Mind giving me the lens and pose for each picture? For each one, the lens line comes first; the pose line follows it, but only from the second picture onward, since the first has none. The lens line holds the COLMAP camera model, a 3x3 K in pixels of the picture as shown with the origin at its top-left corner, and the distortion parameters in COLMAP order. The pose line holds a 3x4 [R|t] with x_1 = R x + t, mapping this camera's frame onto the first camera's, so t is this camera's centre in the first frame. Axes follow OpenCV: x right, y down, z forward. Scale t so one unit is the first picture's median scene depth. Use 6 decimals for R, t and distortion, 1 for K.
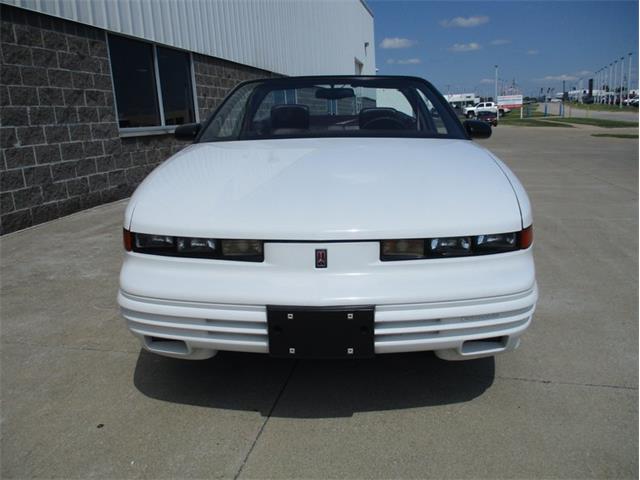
lens RADIAL K [[538.2, 0, 314.7], [0, 538.2, 225.9], [0, 0, 1]] dist [-0.016966, -0.012766]
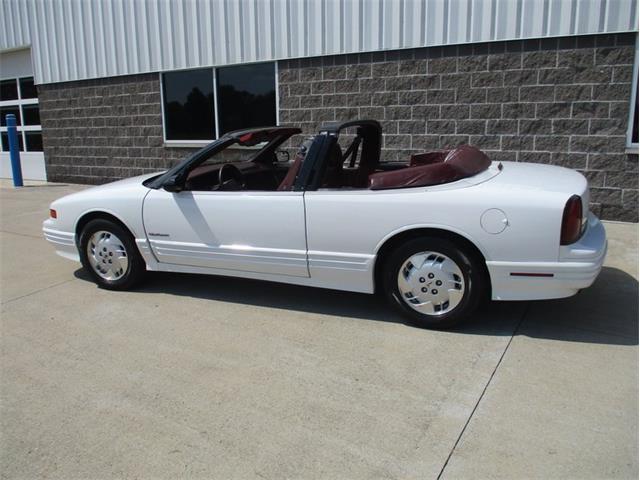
lens RADIAL K [[538.7, 0, 316.3], [0, 538.7, 228.3], [0, 0, 1]] dist [-0.028907, 0.004490]
pose [[-0.319225, 0.250876, -0.913869, 0.743196], [-0.156462, 0.937138, 0.311918, -0.284834], [0.934674, 0.242558, -0.259905, 0.915891]]
